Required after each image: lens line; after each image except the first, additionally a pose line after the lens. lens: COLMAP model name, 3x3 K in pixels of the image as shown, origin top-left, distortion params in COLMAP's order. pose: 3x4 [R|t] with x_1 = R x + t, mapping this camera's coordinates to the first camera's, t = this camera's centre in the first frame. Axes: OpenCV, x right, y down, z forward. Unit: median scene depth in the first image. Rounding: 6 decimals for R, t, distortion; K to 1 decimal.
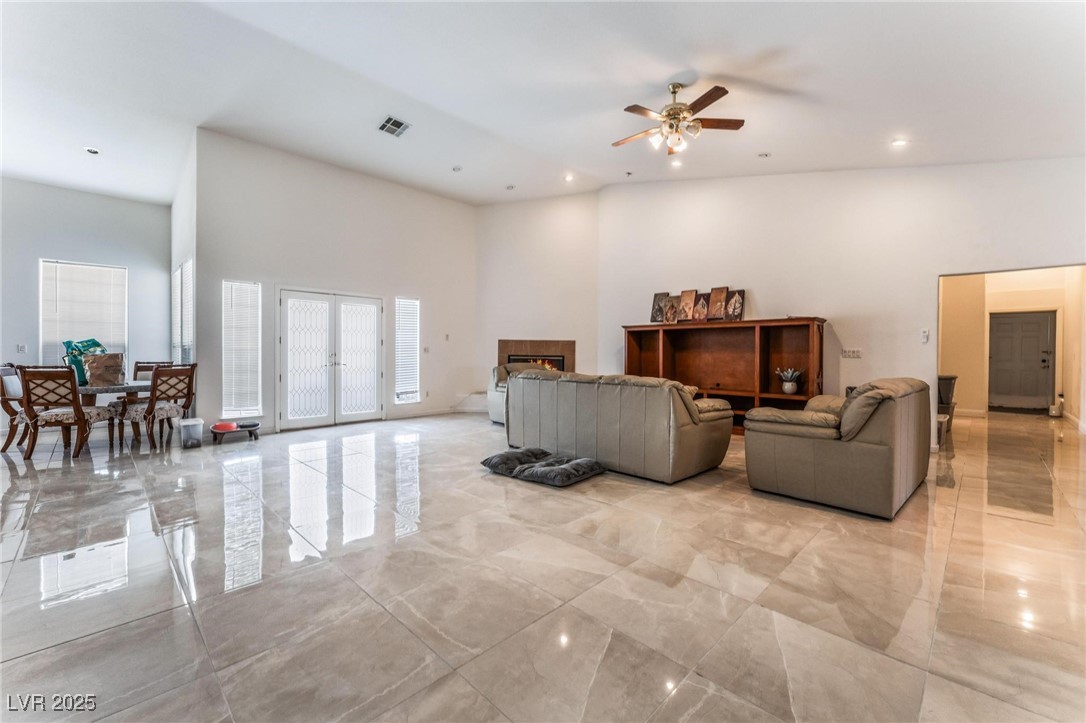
lens RADIAL K [[451.0, 0, 535.8], [0, 451.0, 358.6], [0, 0, 1]] dist [0.001720, 0.000247]
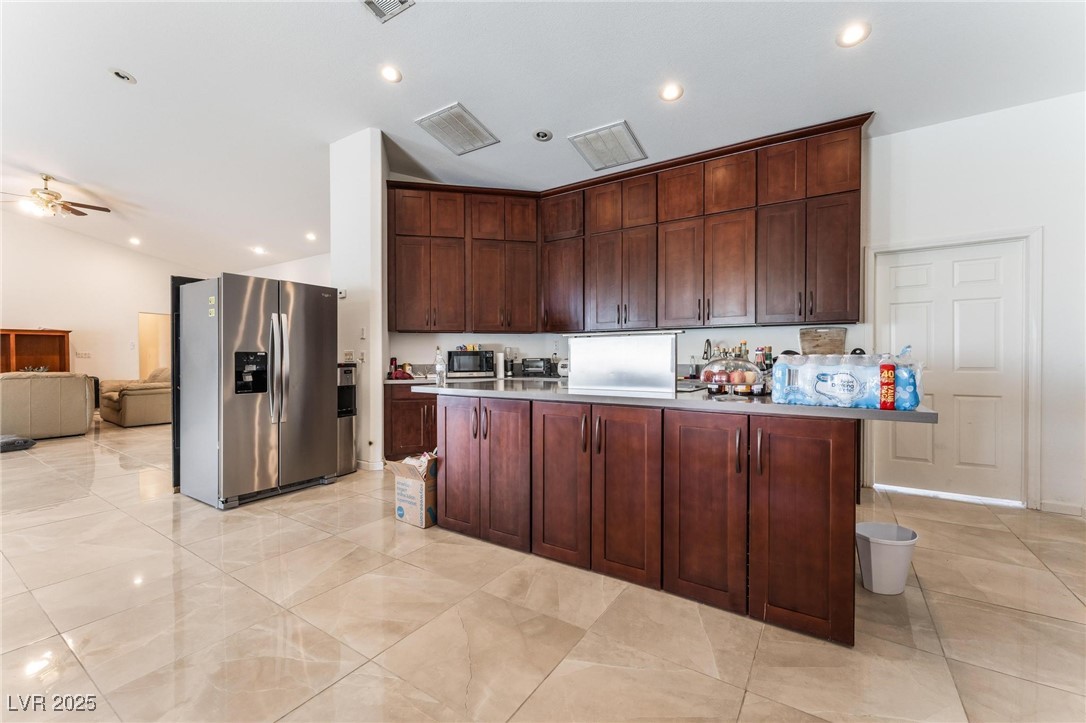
lens RADIAL K [[441.6, 0, 545.7], [0, 441.6, 349.6], [0, 0, 1]] dist [-0.000658, 0.000151]
pose [[-0.203960, 0.000018, 0.978979, -0.922027], [0.017715, 0.999836, 0.003672, -0.006276], [-0.978819, 0.018092, -0.203927, -0.189021]]
